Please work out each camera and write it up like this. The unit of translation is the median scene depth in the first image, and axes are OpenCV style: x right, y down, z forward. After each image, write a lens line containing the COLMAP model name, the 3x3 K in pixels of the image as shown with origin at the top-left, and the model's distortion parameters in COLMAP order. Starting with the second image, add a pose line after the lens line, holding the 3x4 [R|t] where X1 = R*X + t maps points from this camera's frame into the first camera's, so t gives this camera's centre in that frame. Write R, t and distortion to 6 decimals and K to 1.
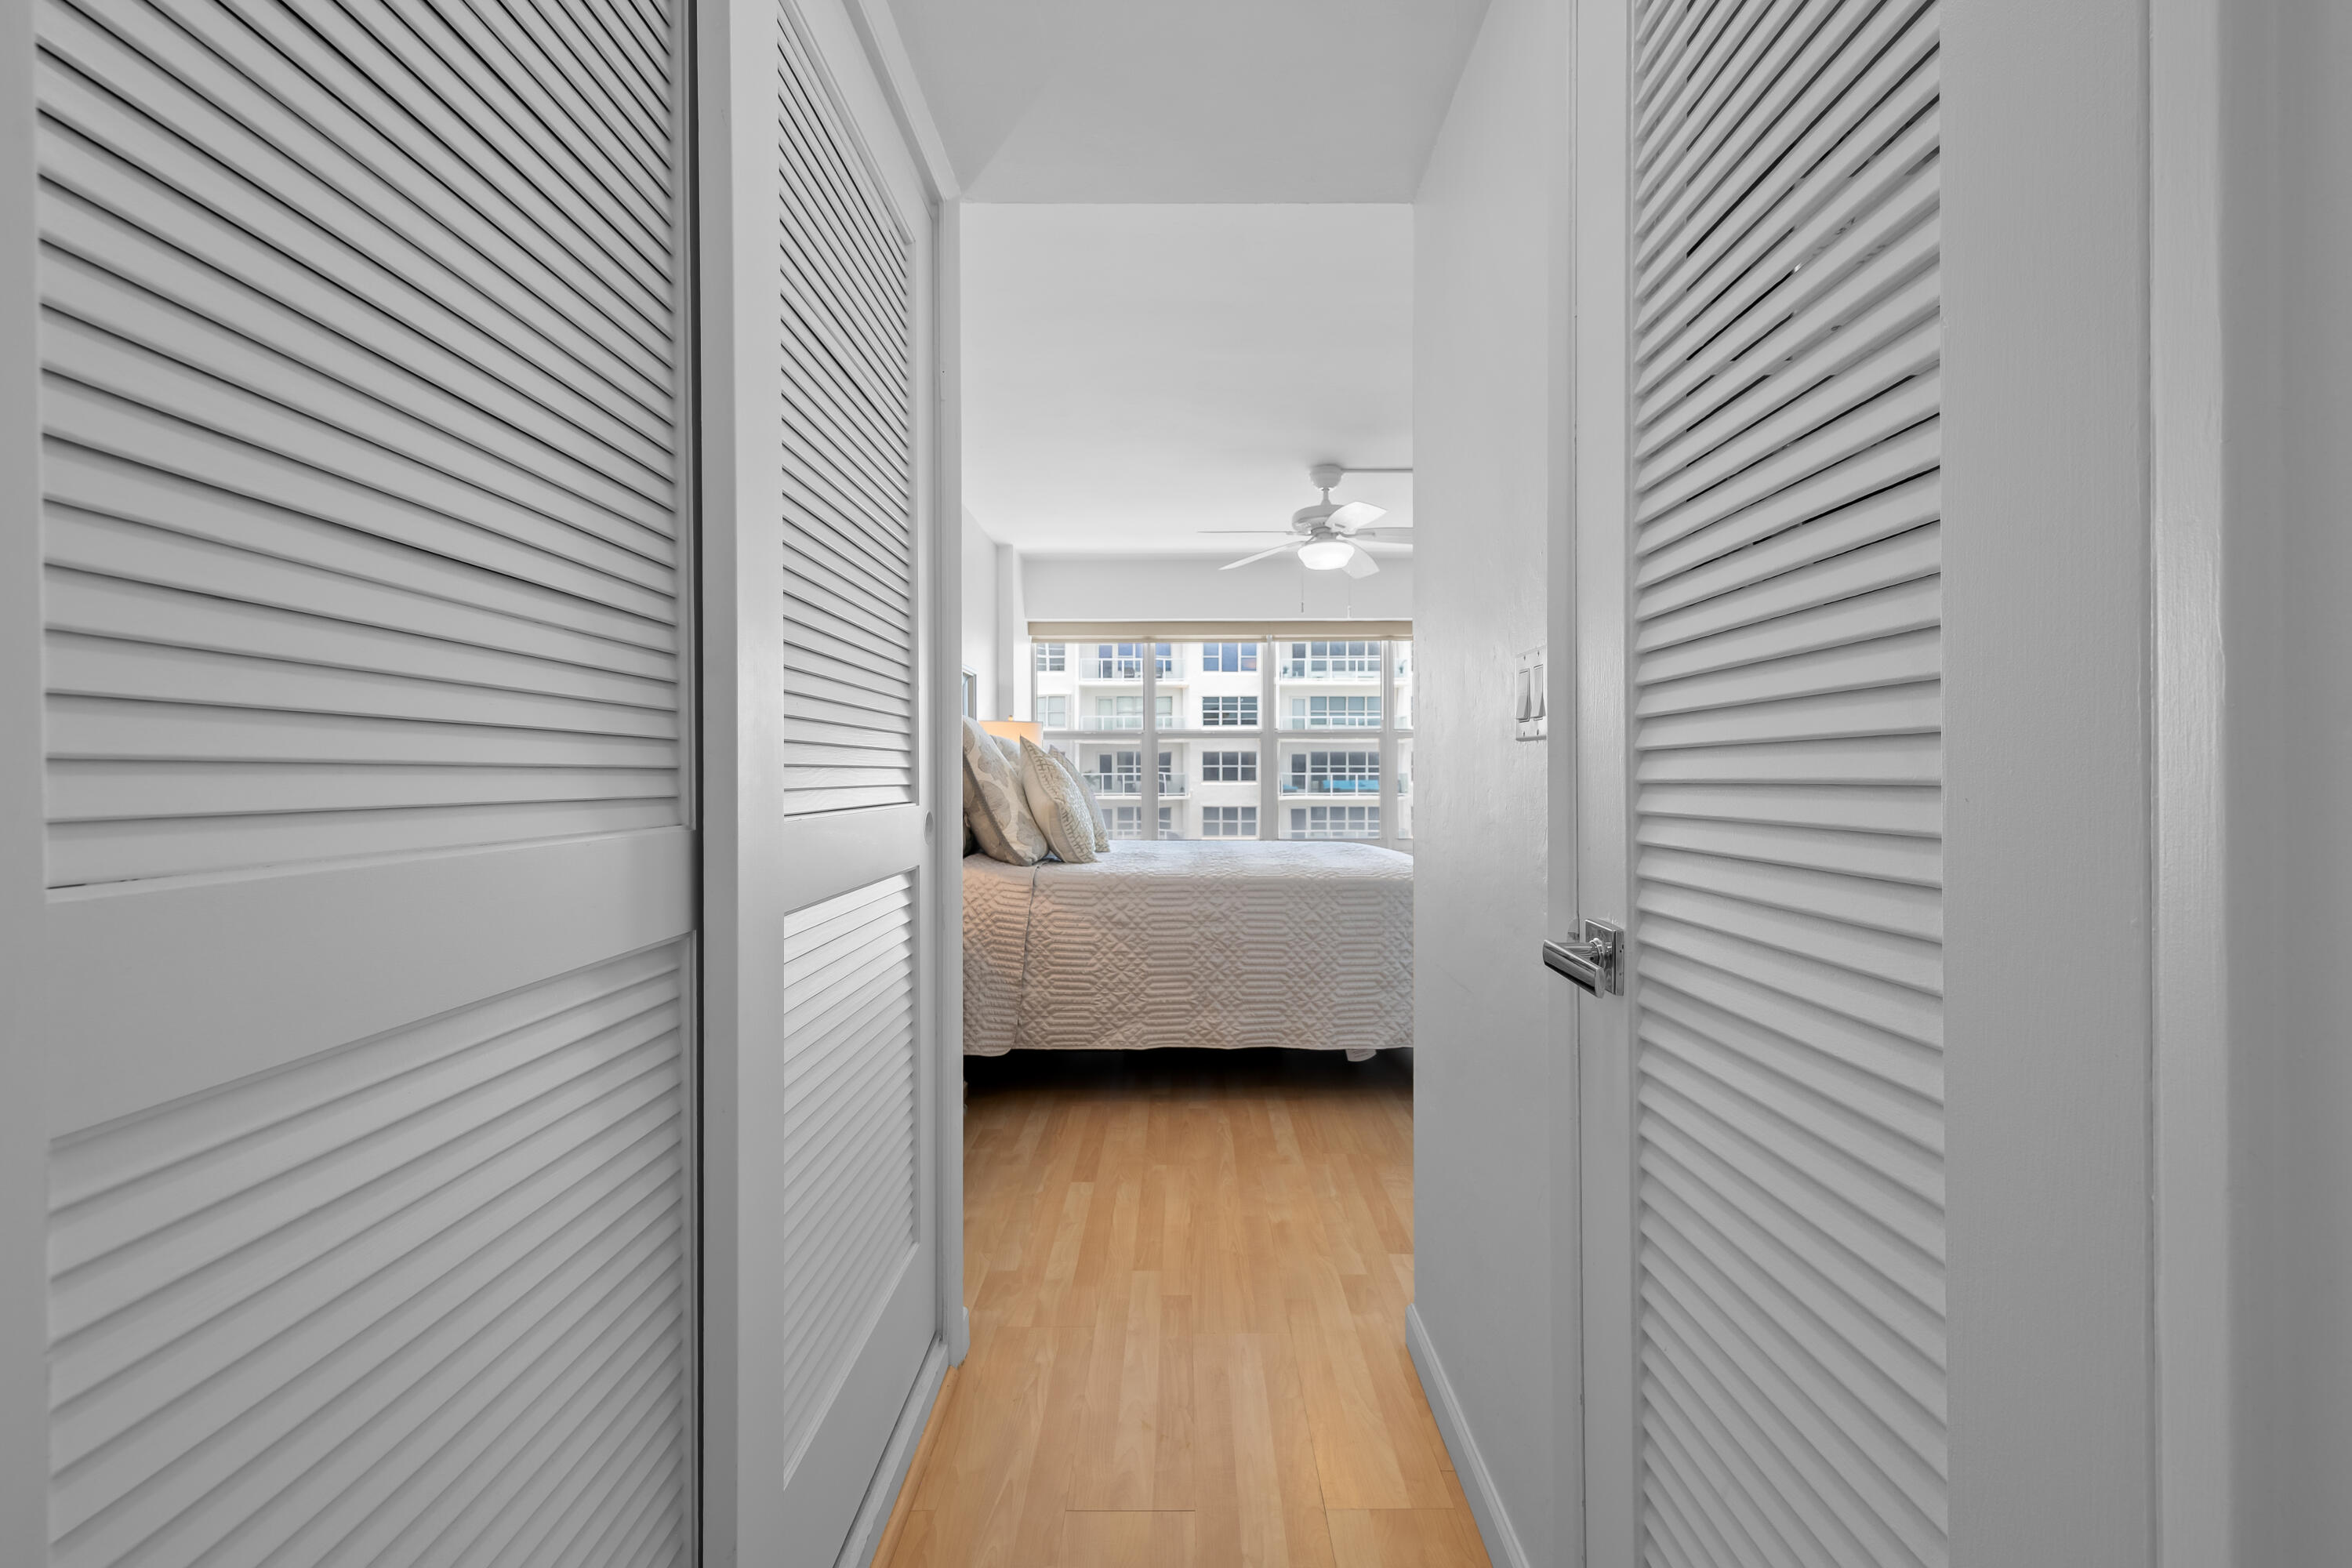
lens RADIAL K [[904.1, 0, 1182.7], [0, 904.1, 774.2], [0, 0, 1]] dist [-0.000437, -0.000024]
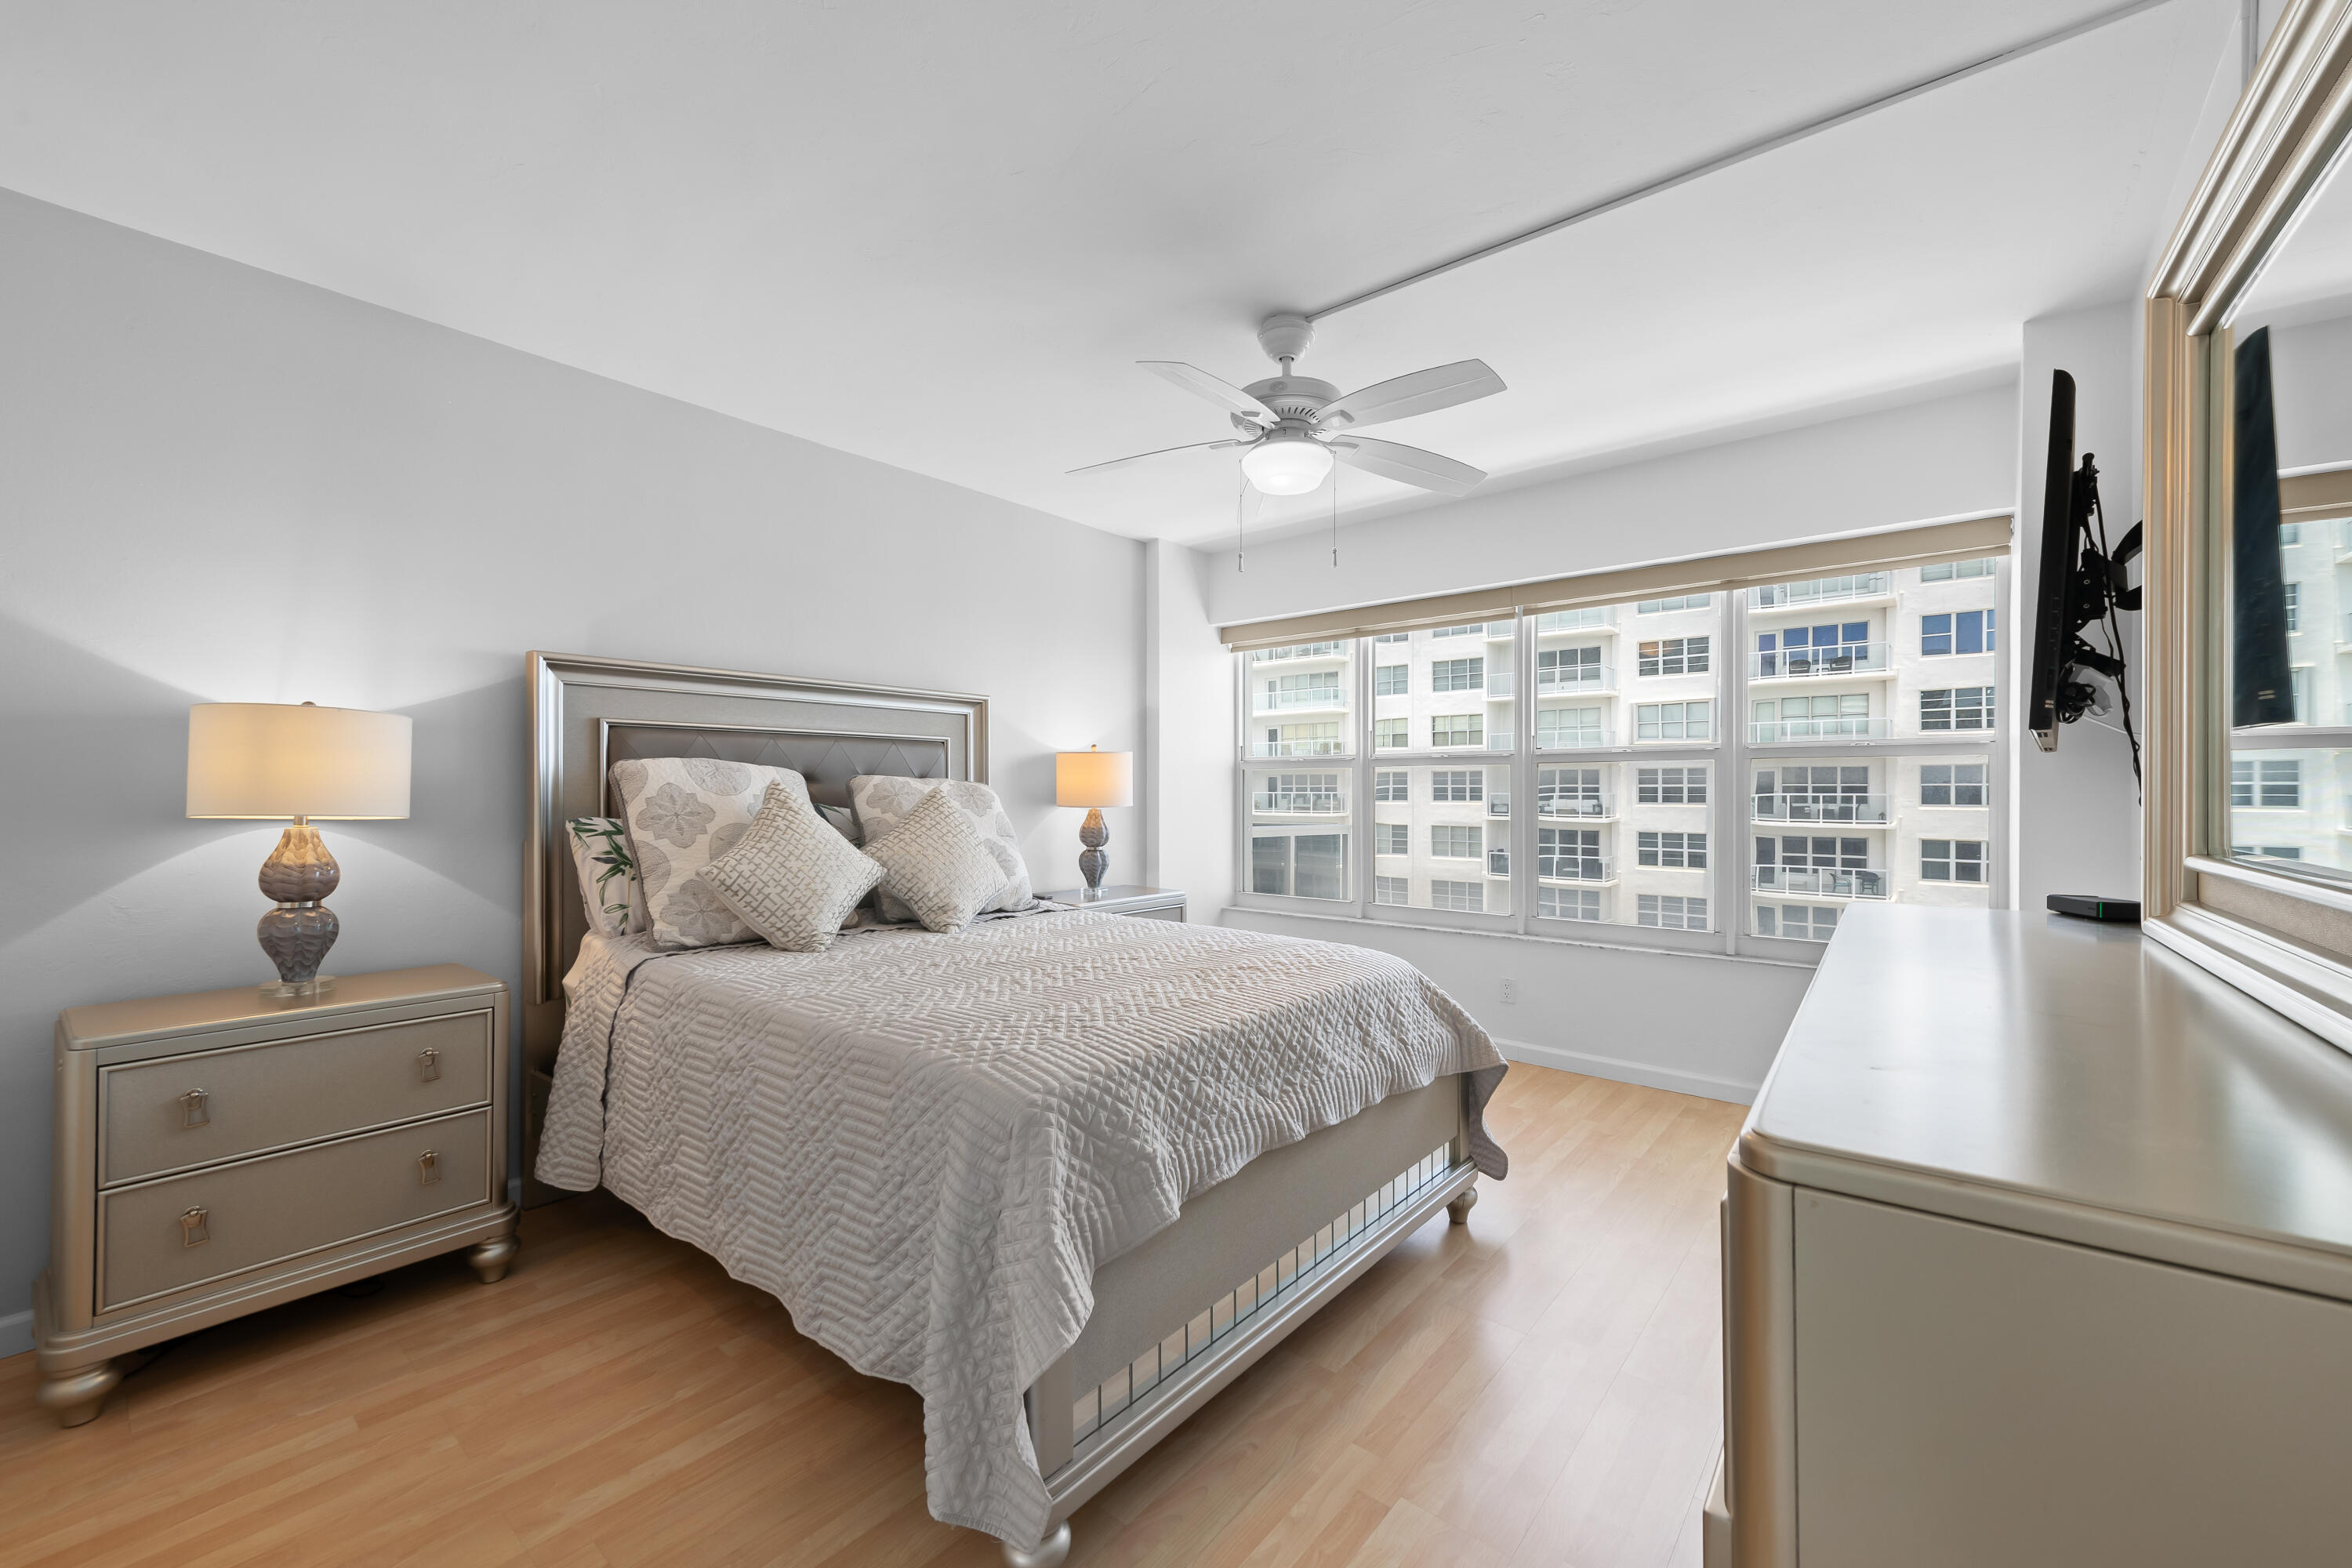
lens RADIAL K [[916.3, 0, 1179.6], [0, 916.3, 791.2], [0, 0, 1]] dist [0.013547, -0.000066]
pose [[0.773219, 0.001474, -0.634137, 0.337618], [-0.002231, 0.999997, -0.000396, -0.018930], [0.634135, 0.001721, 0.773220, 0.332204]]
